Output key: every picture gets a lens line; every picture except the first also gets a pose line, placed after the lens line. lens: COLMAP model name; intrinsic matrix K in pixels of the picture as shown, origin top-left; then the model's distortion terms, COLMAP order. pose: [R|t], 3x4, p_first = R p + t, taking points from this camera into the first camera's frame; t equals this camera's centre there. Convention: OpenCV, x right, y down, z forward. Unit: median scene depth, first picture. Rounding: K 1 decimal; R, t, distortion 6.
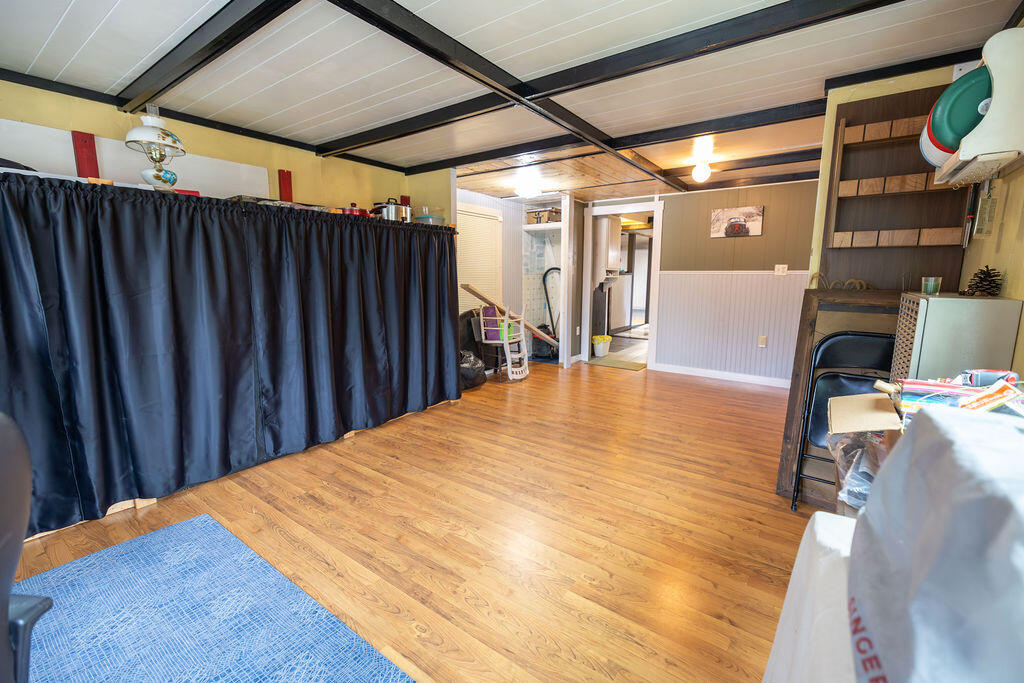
lens RADIAL K [[428.6, 0, 512.2], [0, 428.6, 337.0], [0, 0, 1]] dist [0.000861, 0.000156]
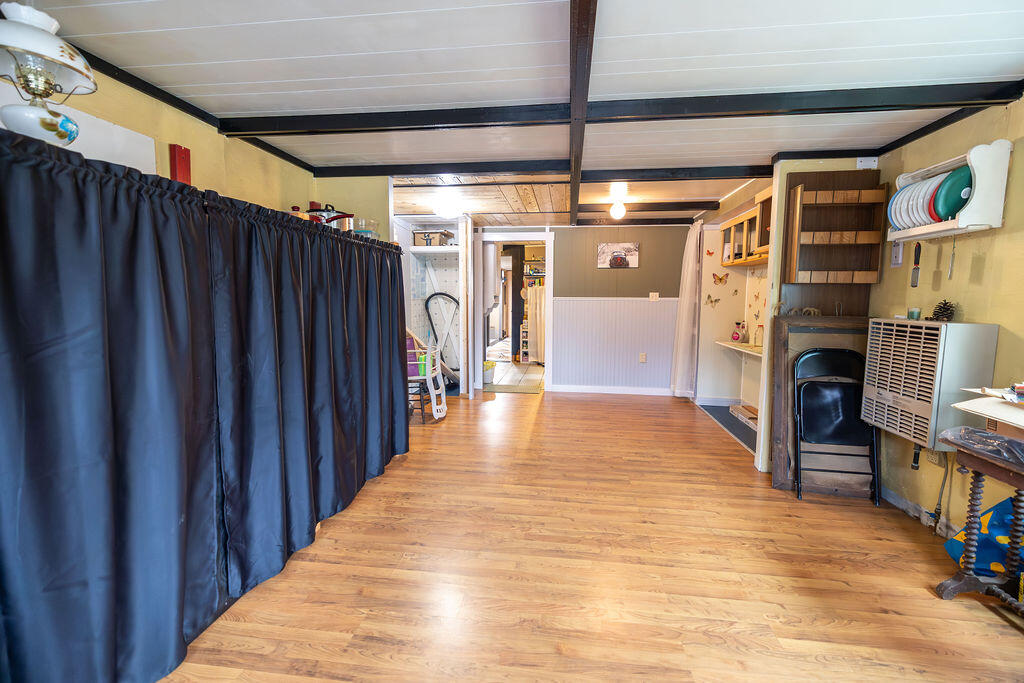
lens RADIAL K [[428.6, 0, 512.2], [0, 428.6, 337.0], [0, 0, 1]] dist [0.000861, 0.000156]
pose [[0.878778, -0.041573, 0.475417, -0.453680], [0.066392, 0.997161, -0.035525, -0.045166], [-0.472590, 0.062782, 0.879043, 0.222131]]
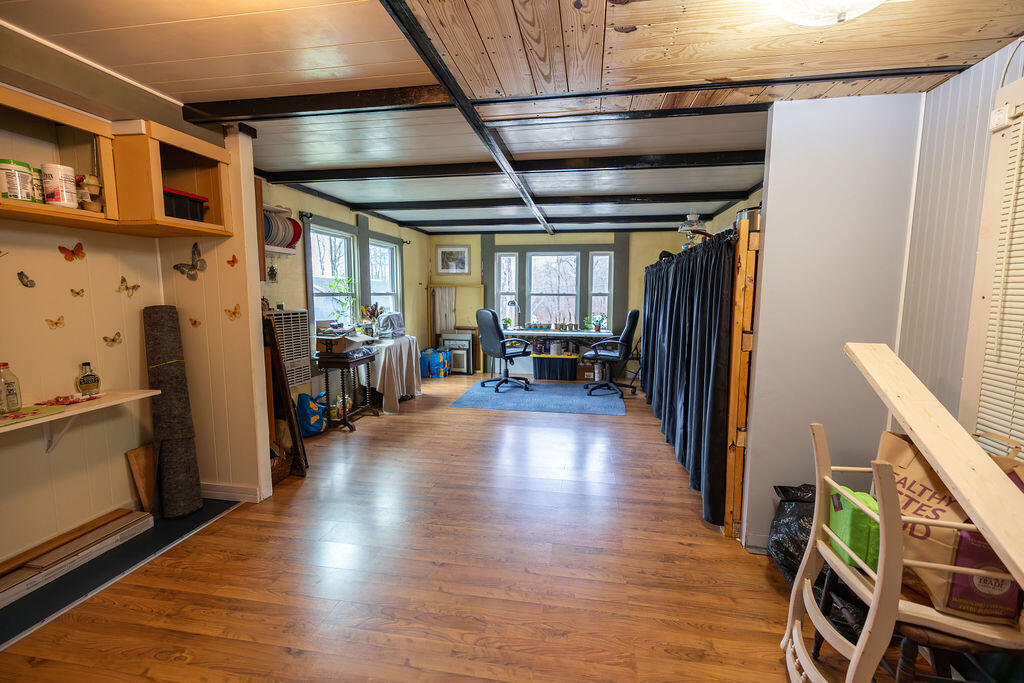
lens RADIAL K [[435.9, 0, 512.0], [0, 435.9, 341.5], [0, 0, 1]] dist [0.000640, 0.000084]
pose [[-0.898125, 0.044093, -0.437524, 0.499873], [-0.072092, 0.966734, 0.245414, -0.301928], [0.433790, 0.251955, -0.865069, 1.832628]]
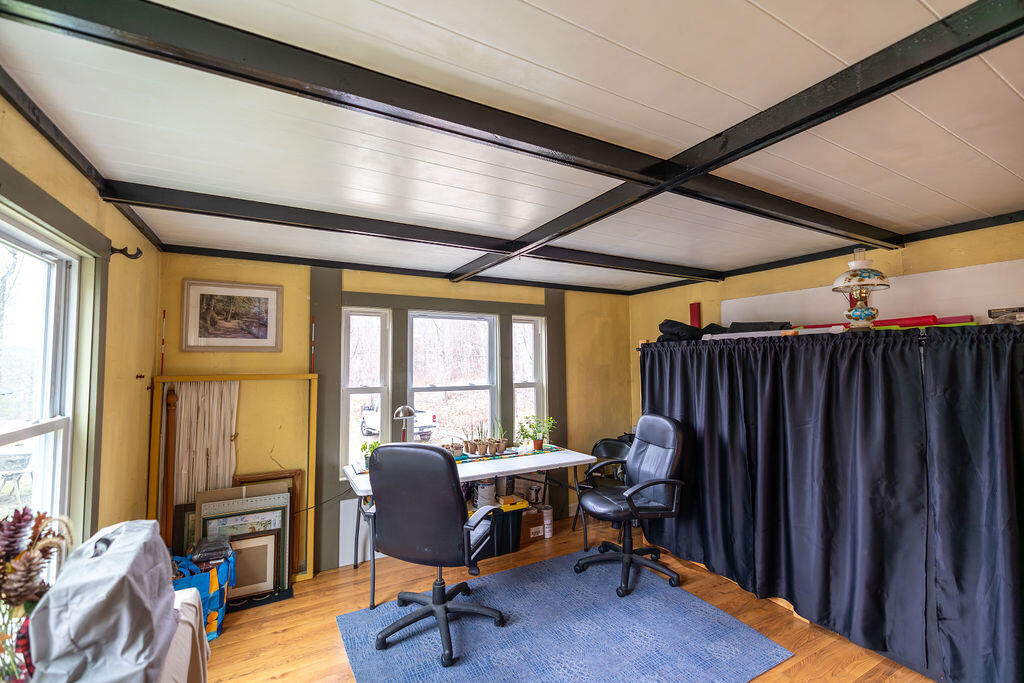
lens RADIAL K [[435.0, 0, 512.0], [0, 435.0, 341.5], [0, 0, 1]] dist [0.000995, 0.000172]
pose [[-0.425748, -0.043049, -0.903817, 0.361438], [-0.129741, 0.991451, 0.013892, -0.167608], [0.895492, 0.123176, -0.427693, 0.556774]]
